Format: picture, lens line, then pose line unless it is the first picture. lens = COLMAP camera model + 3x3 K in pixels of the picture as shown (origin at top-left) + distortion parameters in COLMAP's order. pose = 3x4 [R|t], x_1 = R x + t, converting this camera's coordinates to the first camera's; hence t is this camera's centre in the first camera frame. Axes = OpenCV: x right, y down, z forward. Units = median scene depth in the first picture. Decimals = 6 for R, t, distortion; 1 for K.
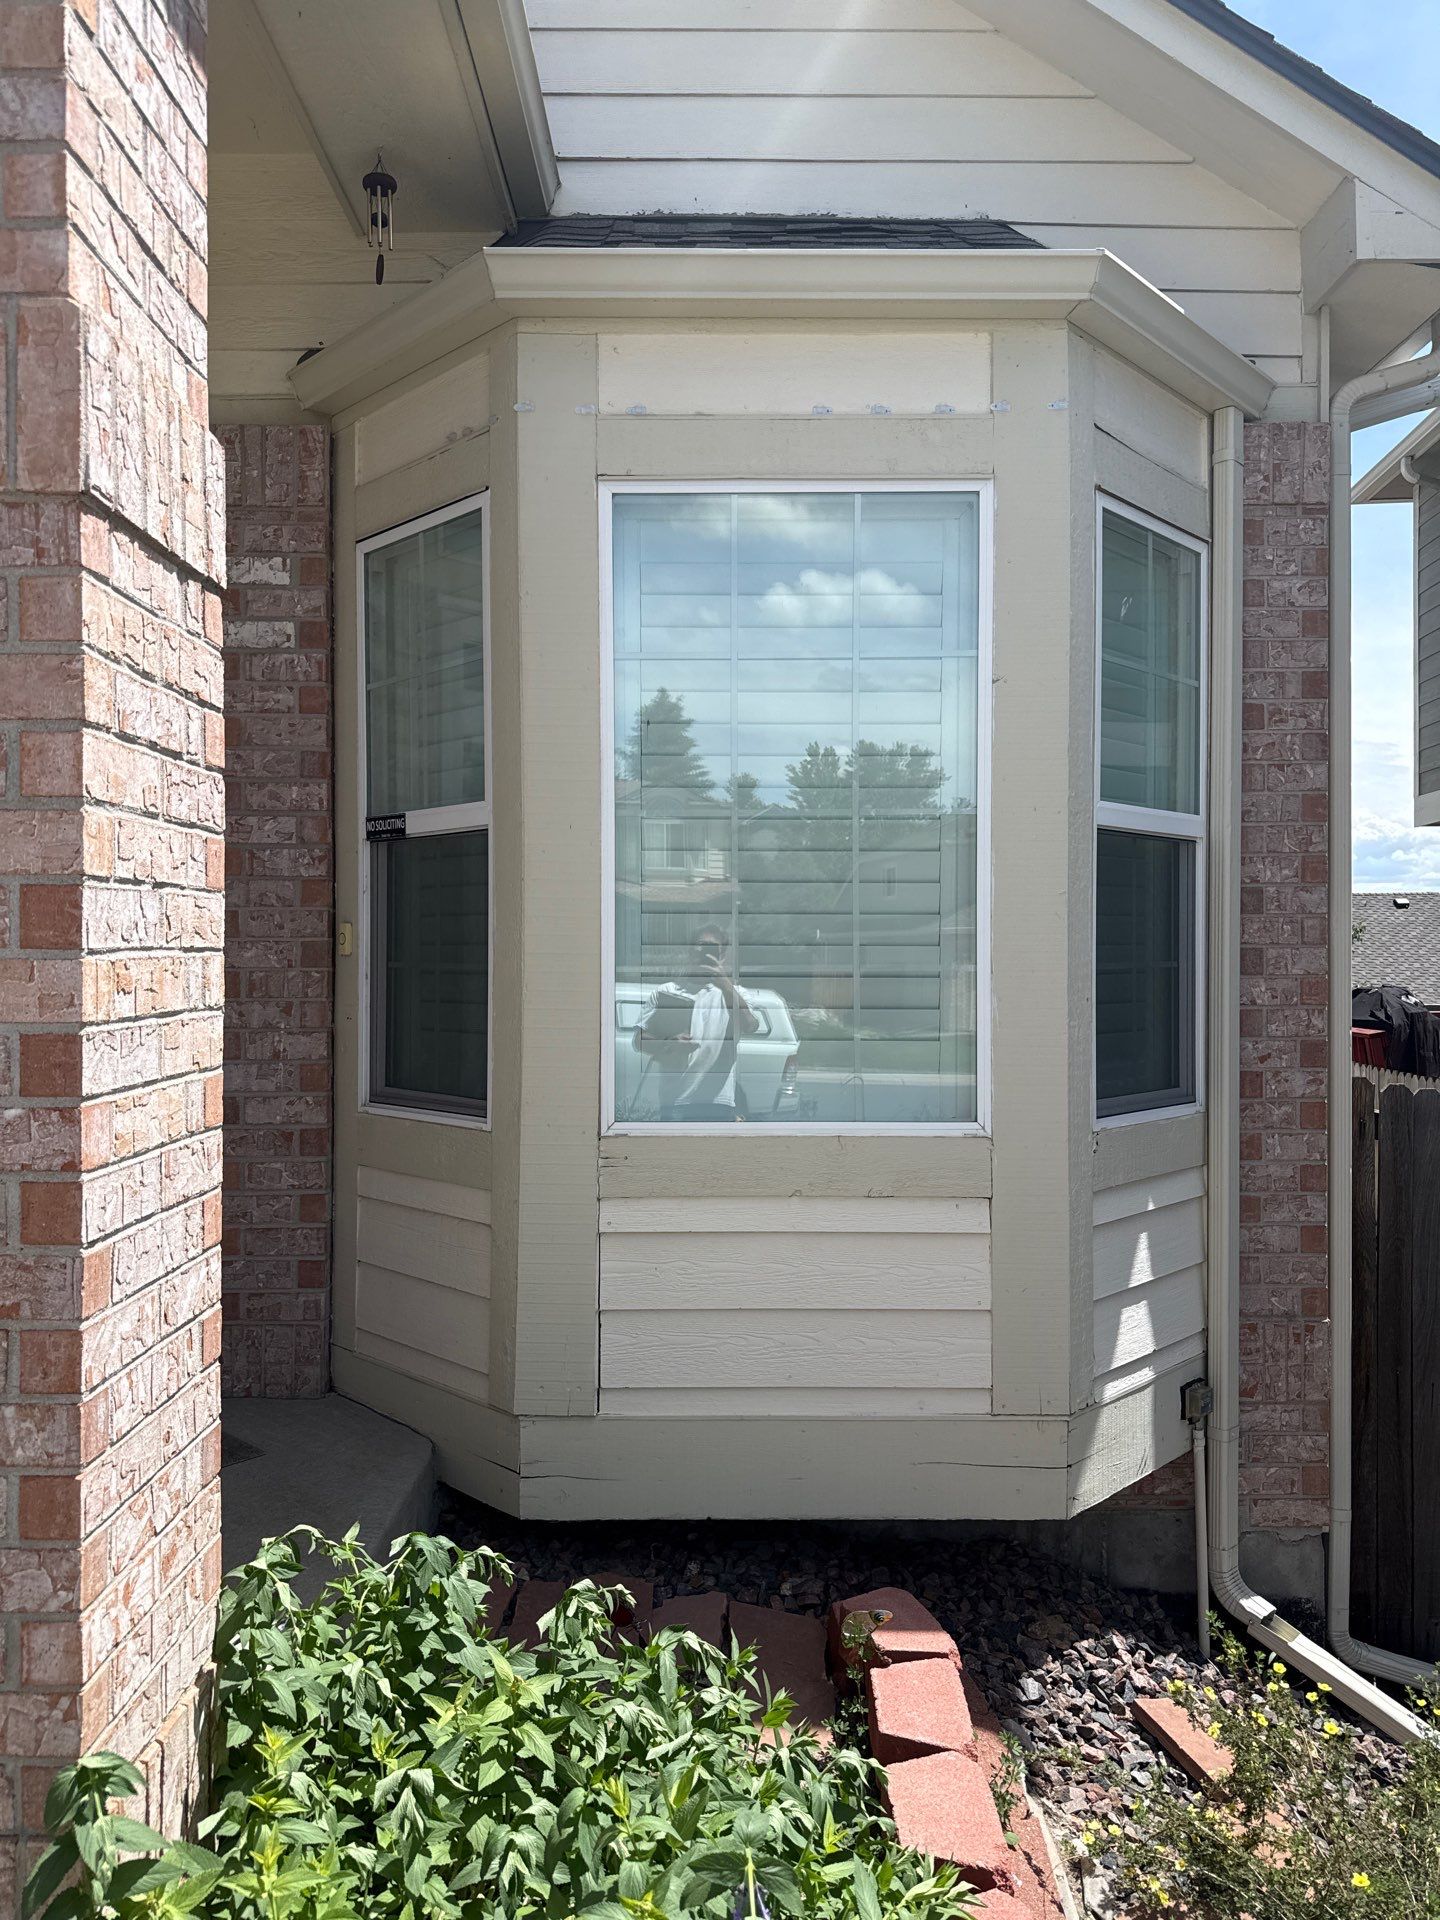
lens RADIAL K [[1349.3, 0, 724.0], [0, 1349.3, 955.6], [0, 0, 1]] dist [0.011517, -0.003830]
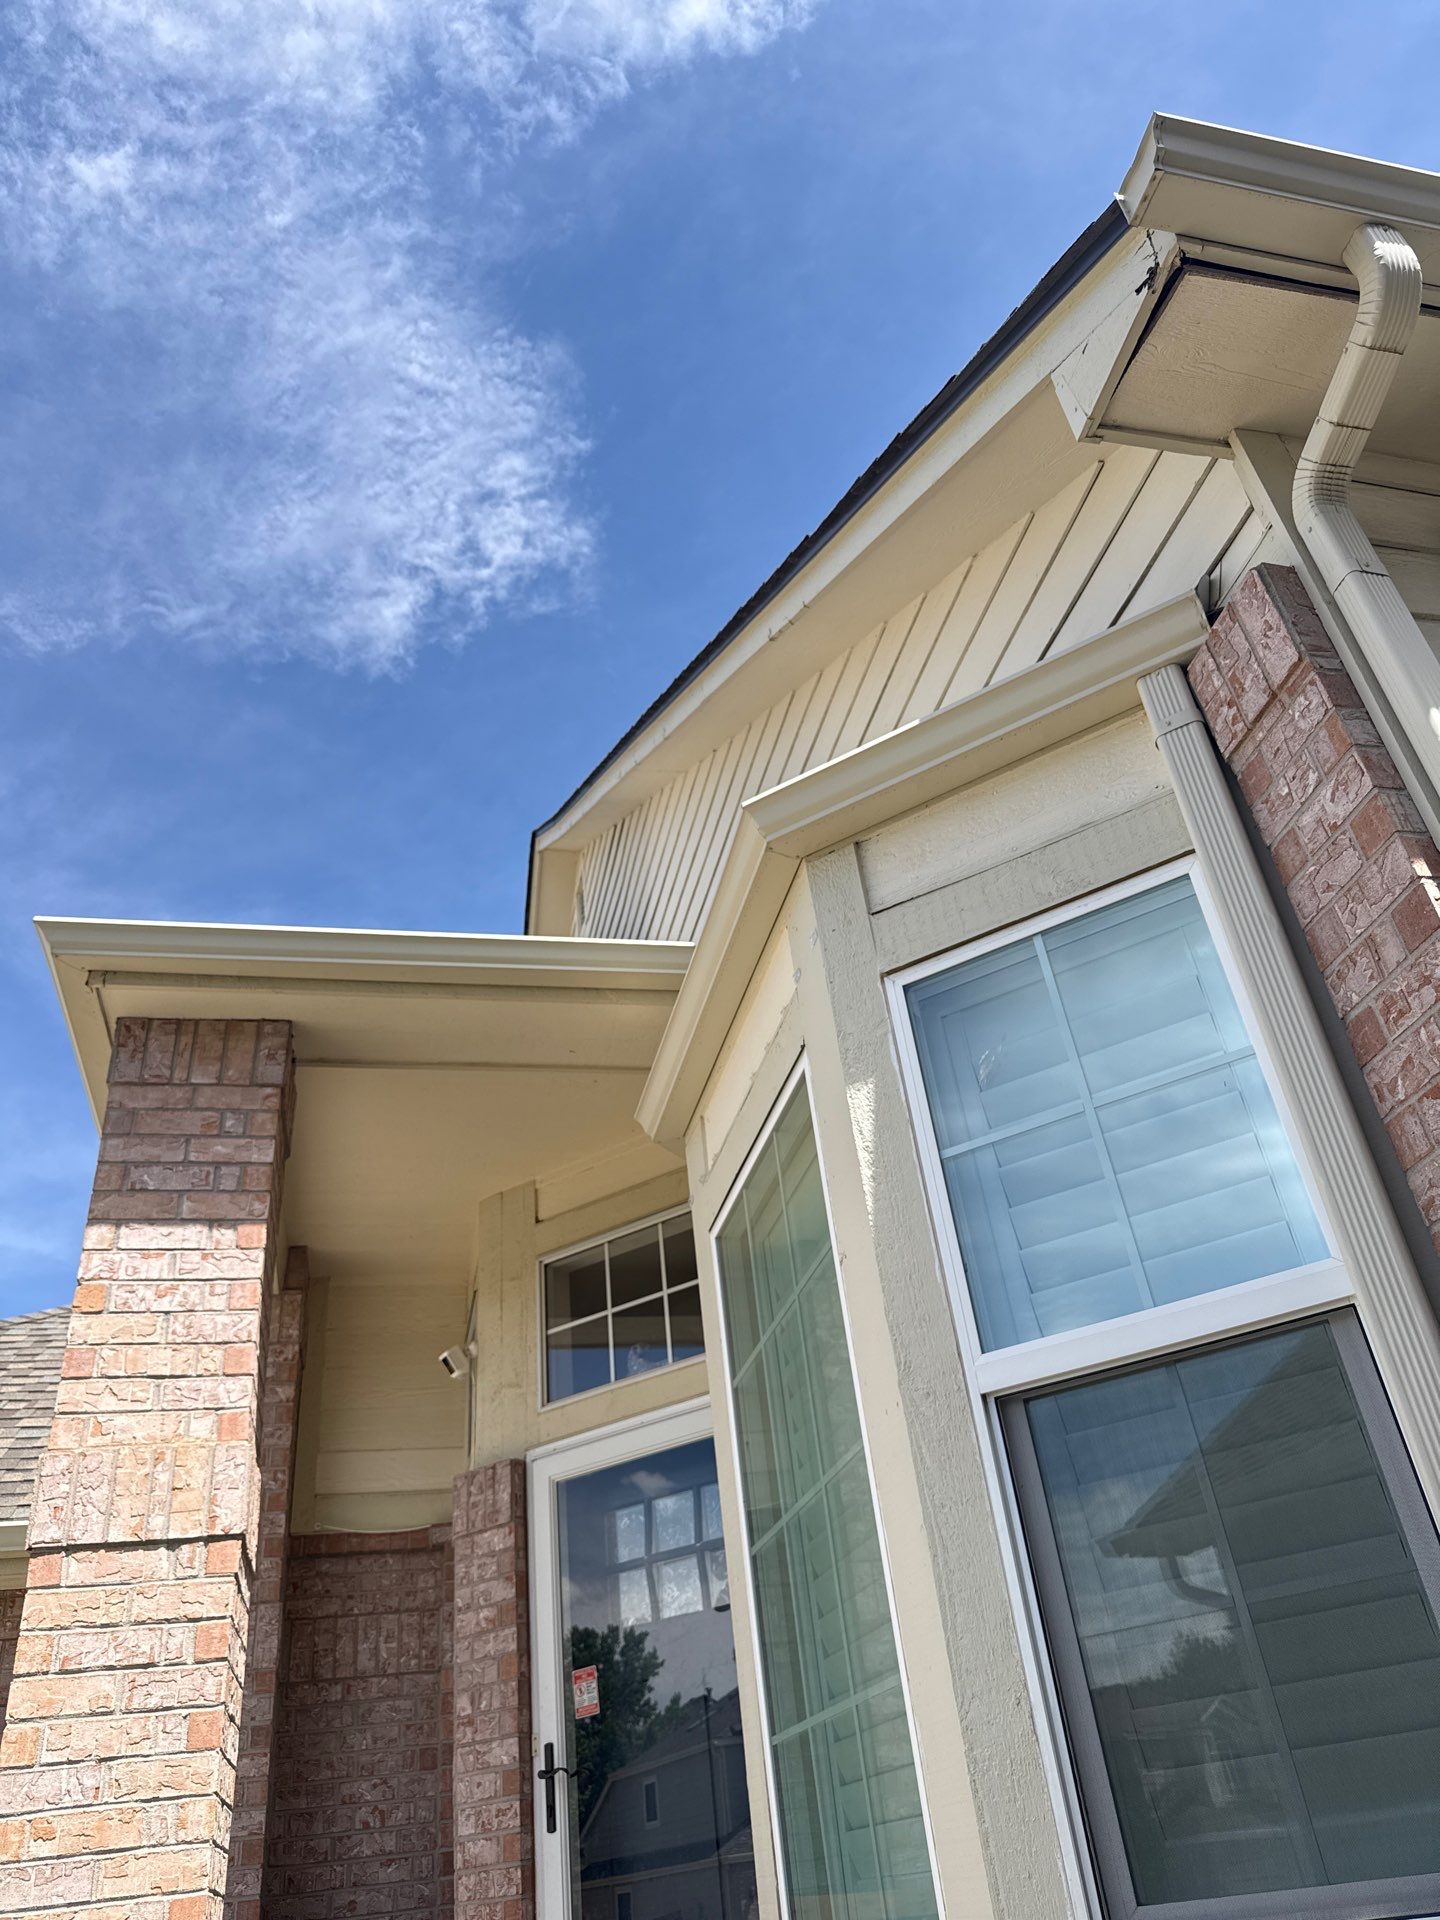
lens RADIAL K [[1401.4, 0, 720.0], [0, 1401.4, 960.0], [0, 0, 1]] dist [-0.000393, 0.001552]
pose [[0.218021, -0.561892, -0.797962, 0.859098], [0.104619, 0.826376, -0.553316, 0.086366], [0.970320, 0.037153, 0.238952, 0.665237]]
